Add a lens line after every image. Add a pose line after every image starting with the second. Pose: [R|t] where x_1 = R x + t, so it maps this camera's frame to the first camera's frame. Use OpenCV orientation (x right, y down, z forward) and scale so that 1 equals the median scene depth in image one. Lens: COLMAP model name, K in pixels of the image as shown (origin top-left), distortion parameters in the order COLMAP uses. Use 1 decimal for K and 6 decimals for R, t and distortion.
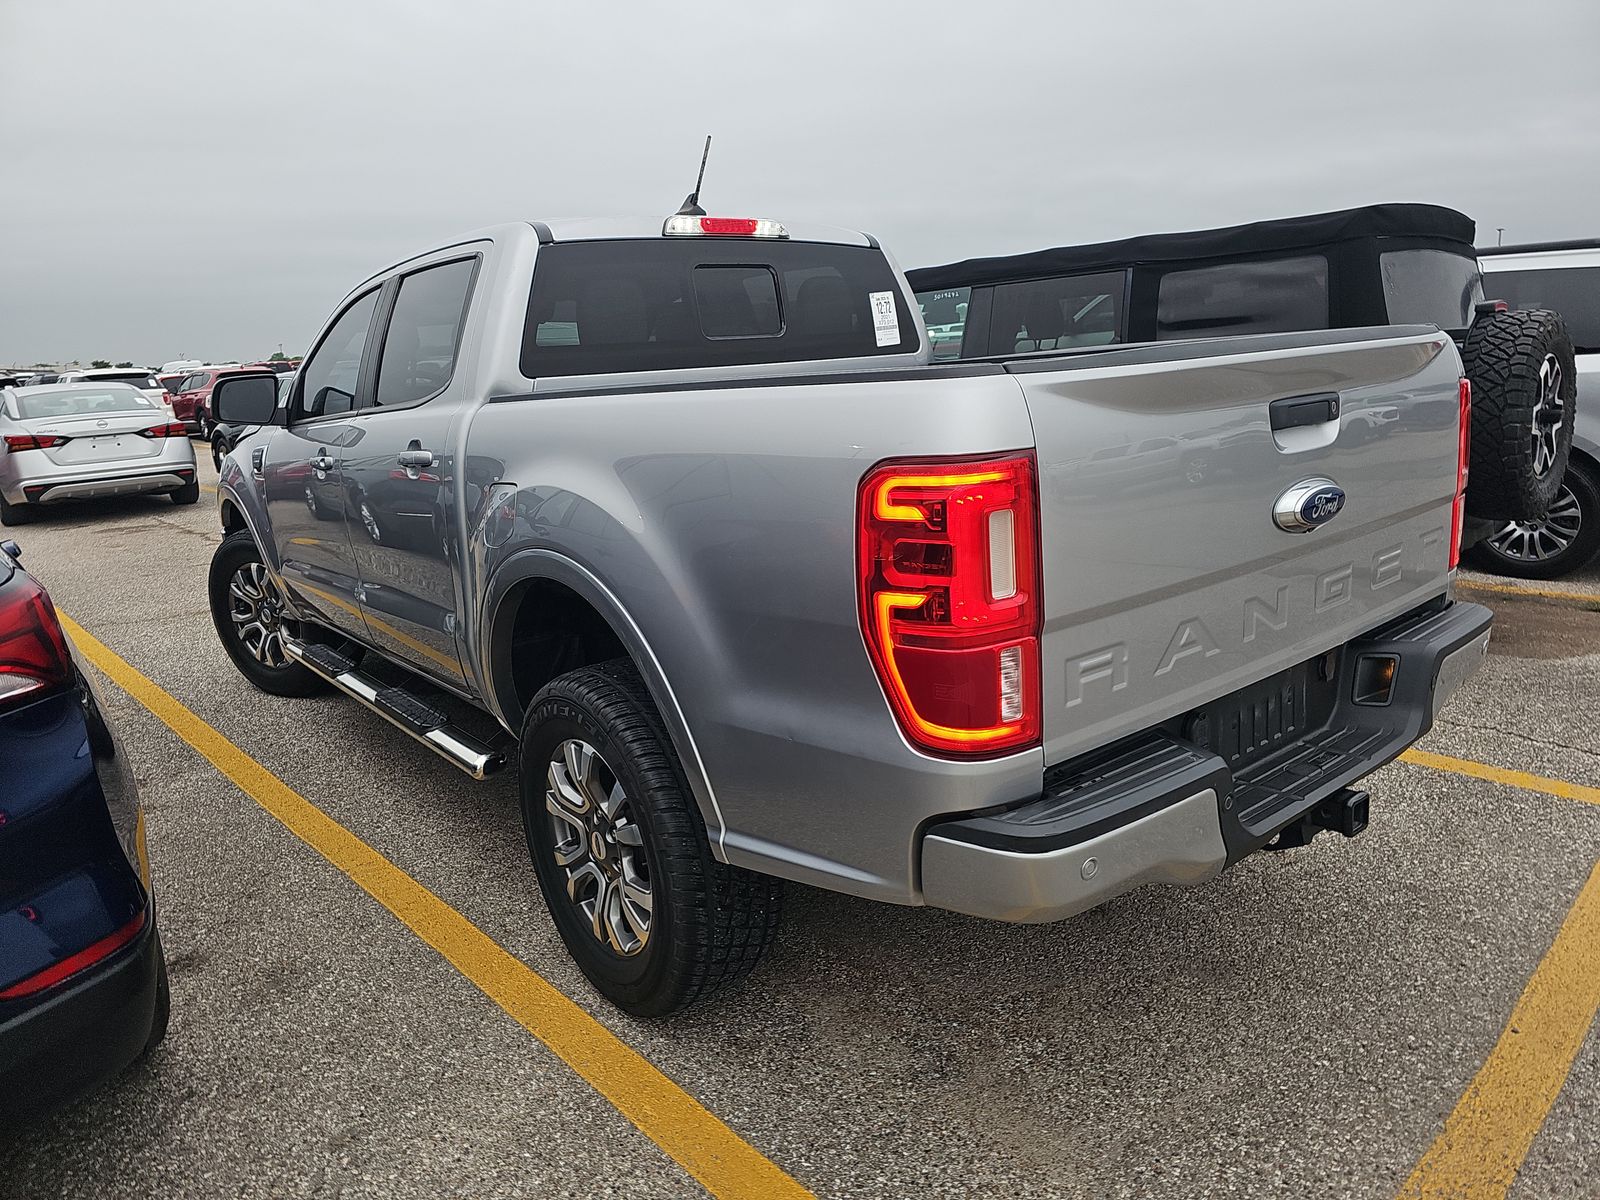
lens RADIAL K [[1071.2, 0, 797.5], [0, 1071.2, 530.1], [0, 0, 1]] dist [0.062127, -0.051388]
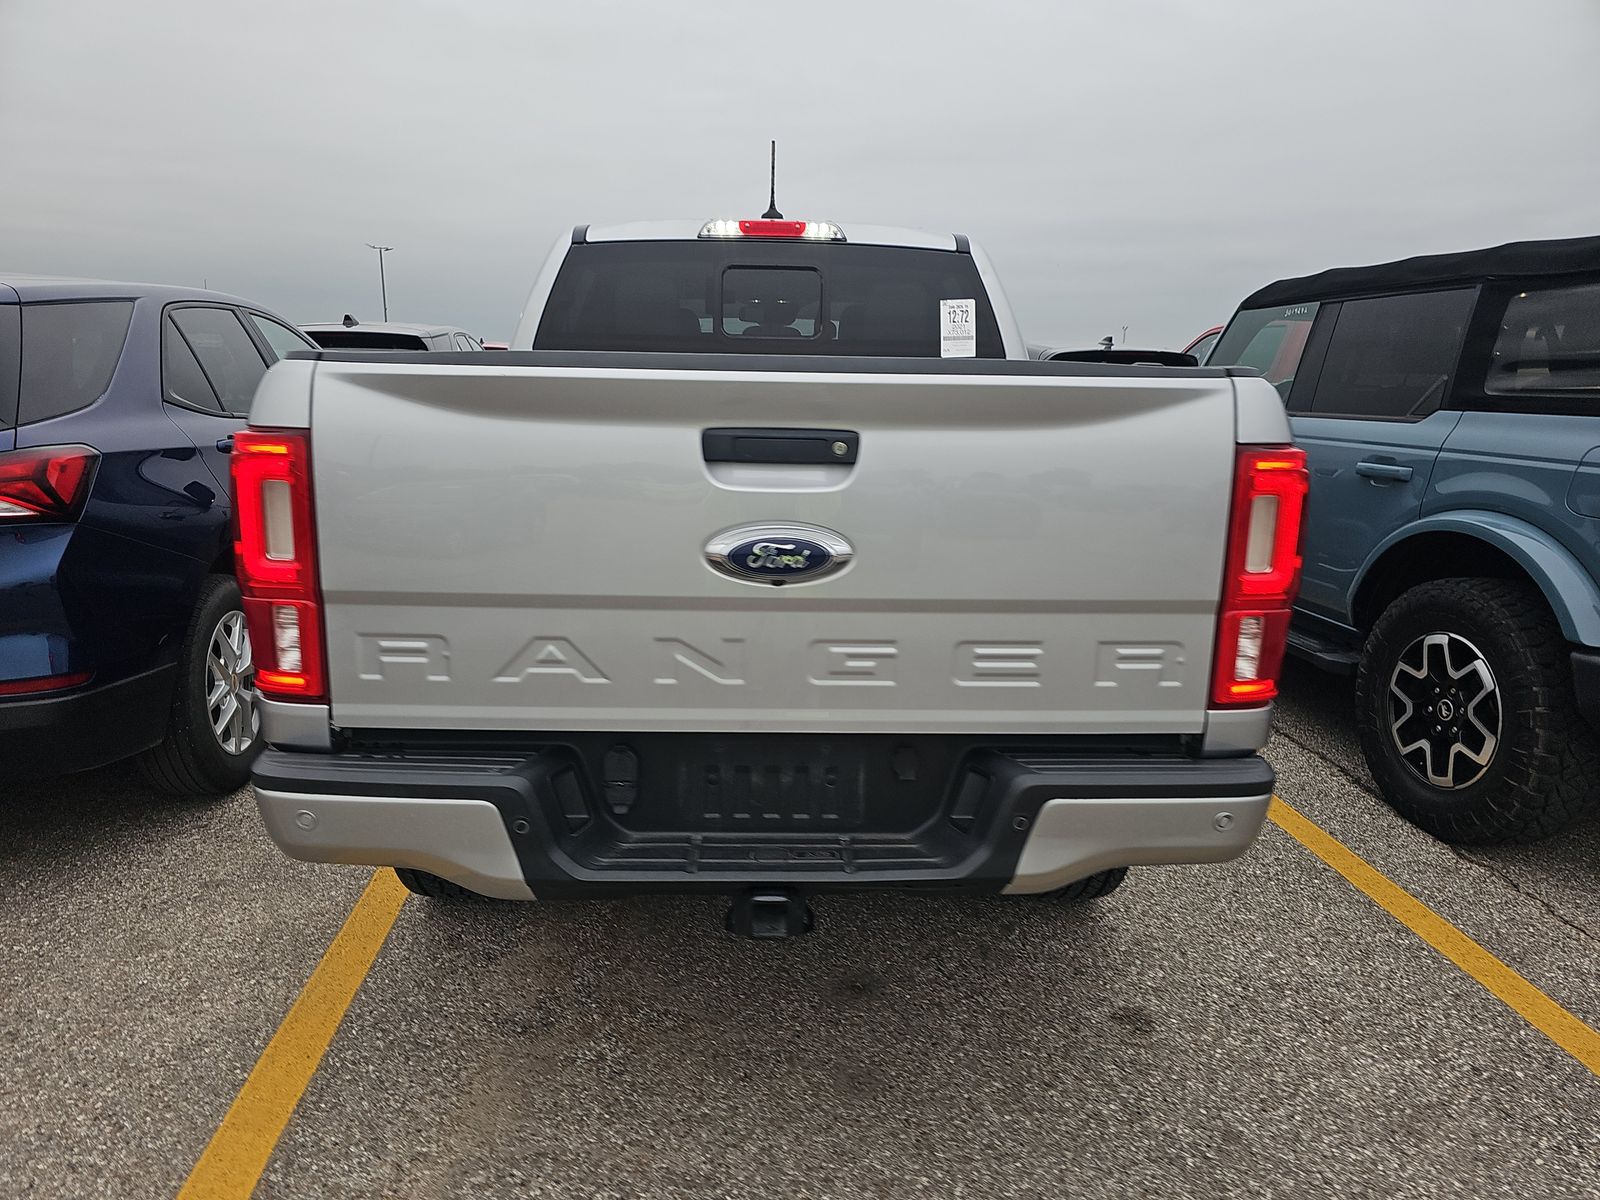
lens RADIAL K [[1072.9, 0, 797.6], [0, 1072.9, 544.4], [0, 0, 1]] dist [0.053471, -0.045469]
pose [[0.794634, 0.172758, -0.581989, 0.633184], [-0.166910, 0.983882, 0.064162, -0.057162], [0.583693, 0.046155, 0.810662, 0.197811]]
